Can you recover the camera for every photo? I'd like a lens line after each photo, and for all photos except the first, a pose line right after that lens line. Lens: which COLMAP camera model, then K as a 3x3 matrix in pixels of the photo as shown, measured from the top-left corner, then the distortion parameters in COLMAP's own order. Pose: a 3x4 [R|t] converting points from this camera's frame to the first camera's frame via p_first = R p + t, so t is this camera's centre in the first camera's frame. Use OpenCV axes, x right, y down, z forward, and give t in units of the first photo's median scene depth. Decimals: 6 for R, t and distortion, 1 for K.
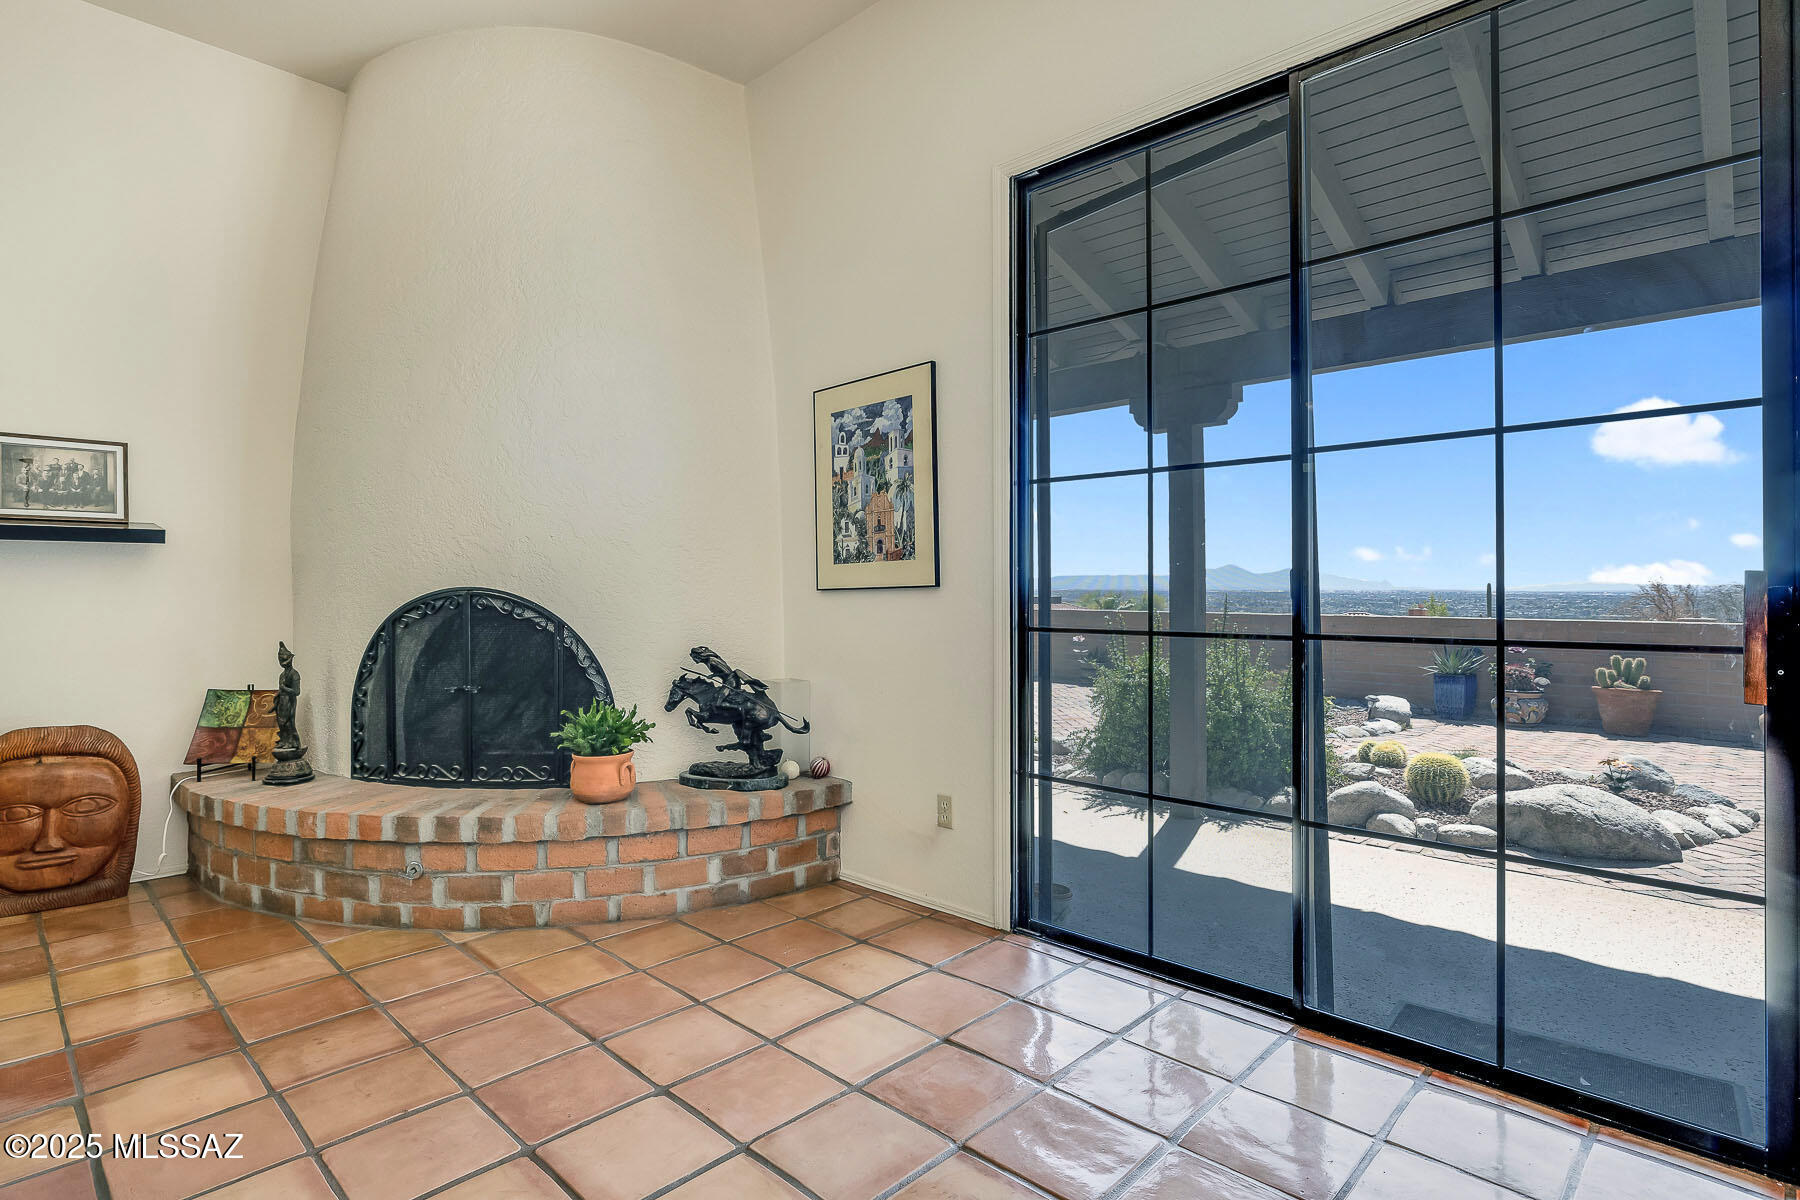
lens RADIAL K [[900.9, 0, 905.8], [0, 900.9, 592.2], [0, 0, 1]] dist [-0.003880, -0.000987]
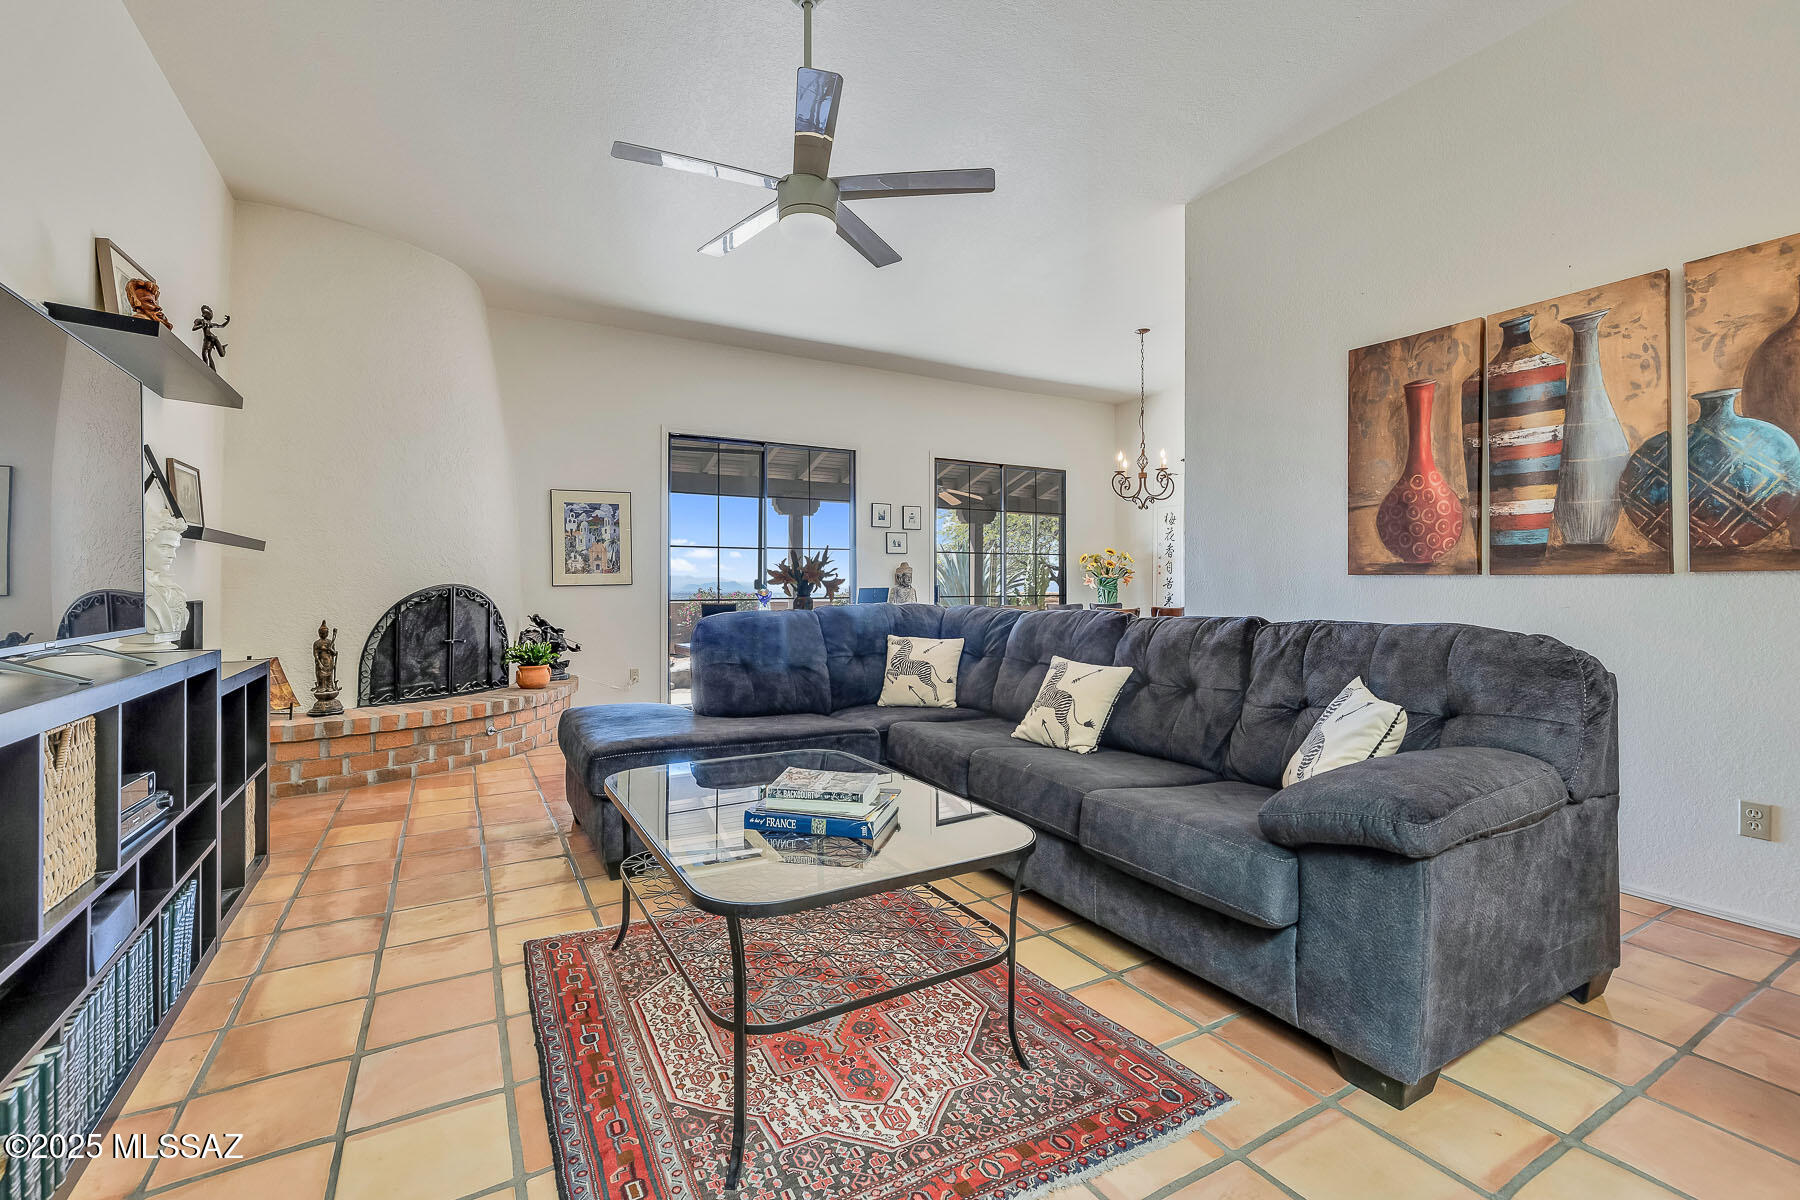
lens RADIAL K [[777.7, 0, 906.1], [0, 777.7, 581.3], [0, 0, 1]] dist [0.037415, 0.000010]
pose [[0.267424, 0.008895, 0.963538, -1.796995], [0.002733, 0.999946, -0.009990, 0.007566], [-0.963575, 0.005305, 0.267386, -0.285877]]
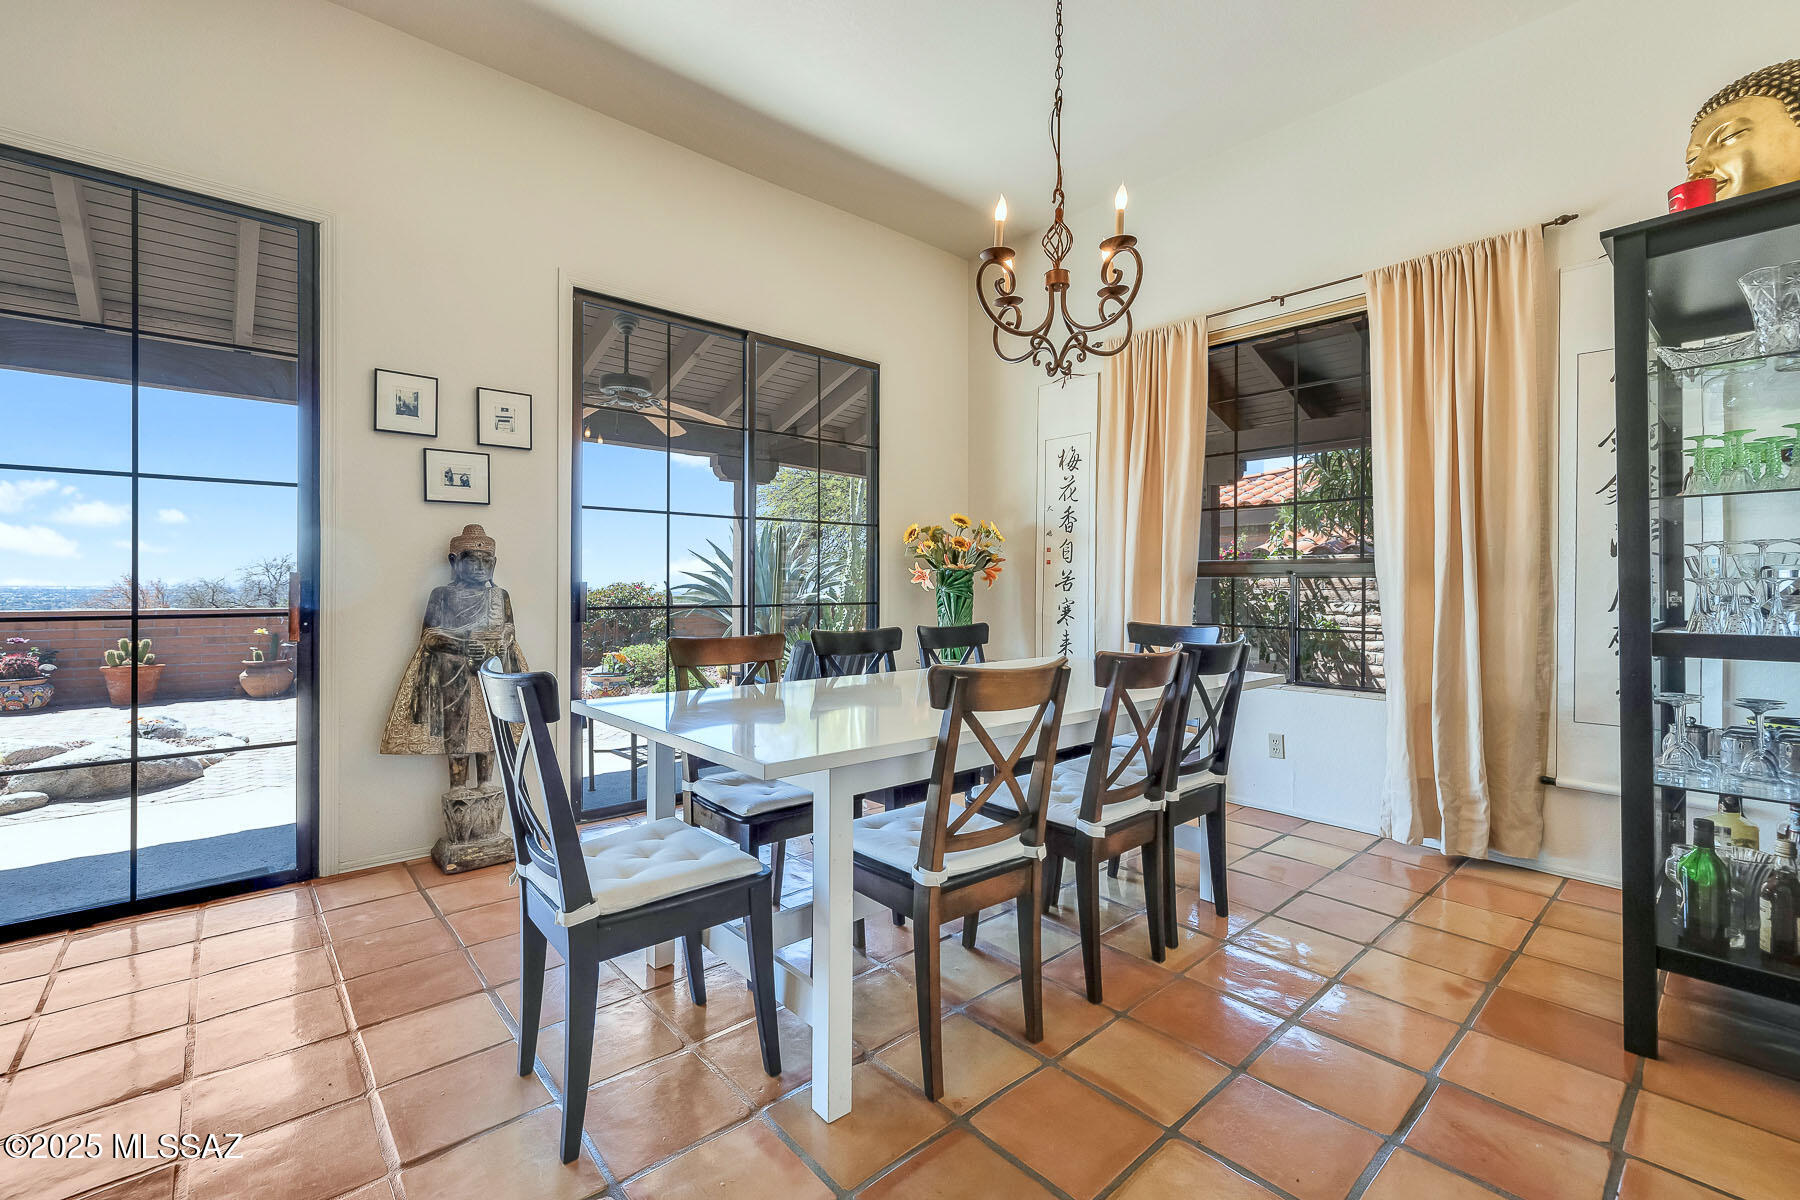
lens RADIAL K [[776.1, 0, 892.7], [0, 776.1, 587.7], [0, 0, 1]] dist [-0.000314, -0.000101]
pose [[0.086890, 0.001777, 0.996216, -0.341427], [-0.002106, 0.999997, -0.001600, 0.005021], [-0.996216, -0.001959, 0.086893, -0.243550]]
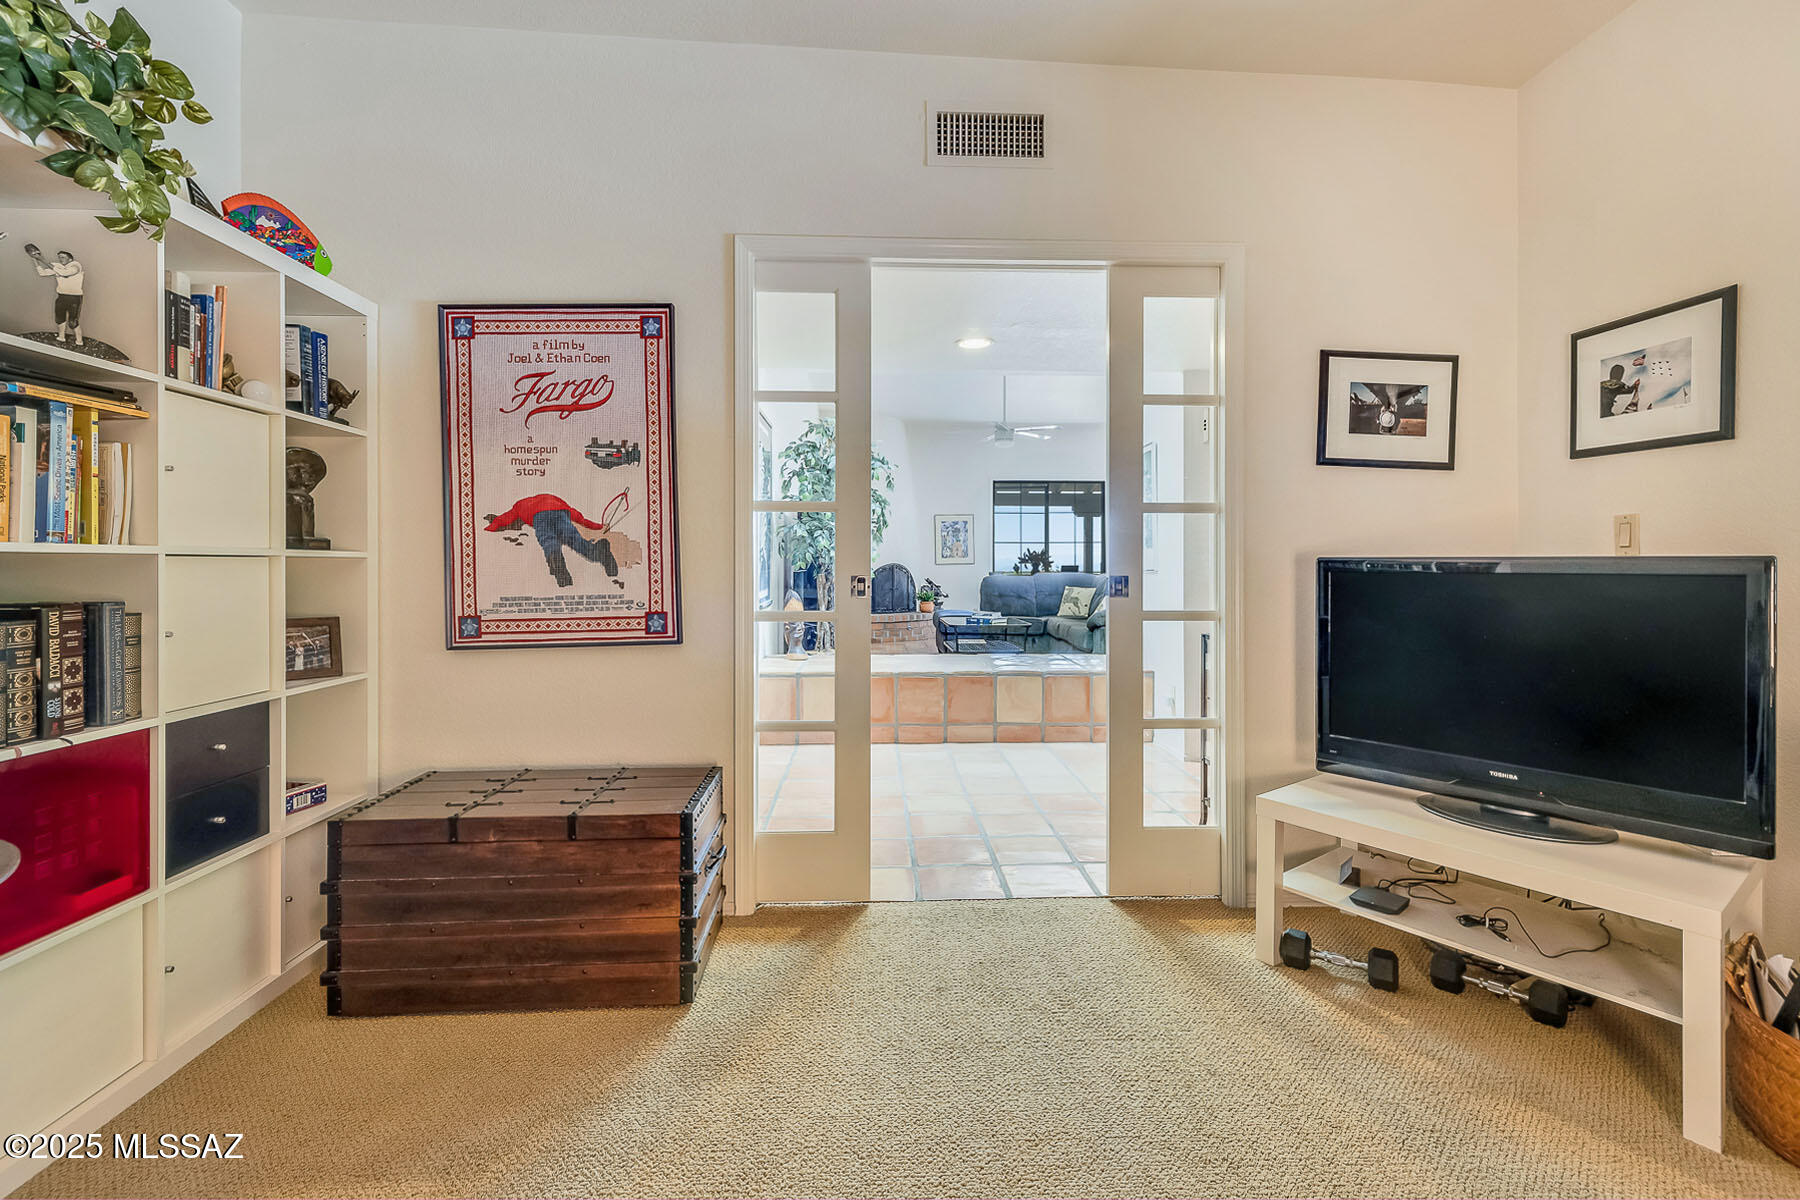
lens RADIAL K [[771.7, 0, 891.2], [0, 771.7, 570.3], [0, 0, 1]] dist [0.008211, -0.000162]
pose [[0.697595, 0.001565, 0.716490, -3.052535], [-0.003668, 0.999992, 0.001386, 0.023326], [-0.716483, -0.003595, 0.697596, -1.432698]]
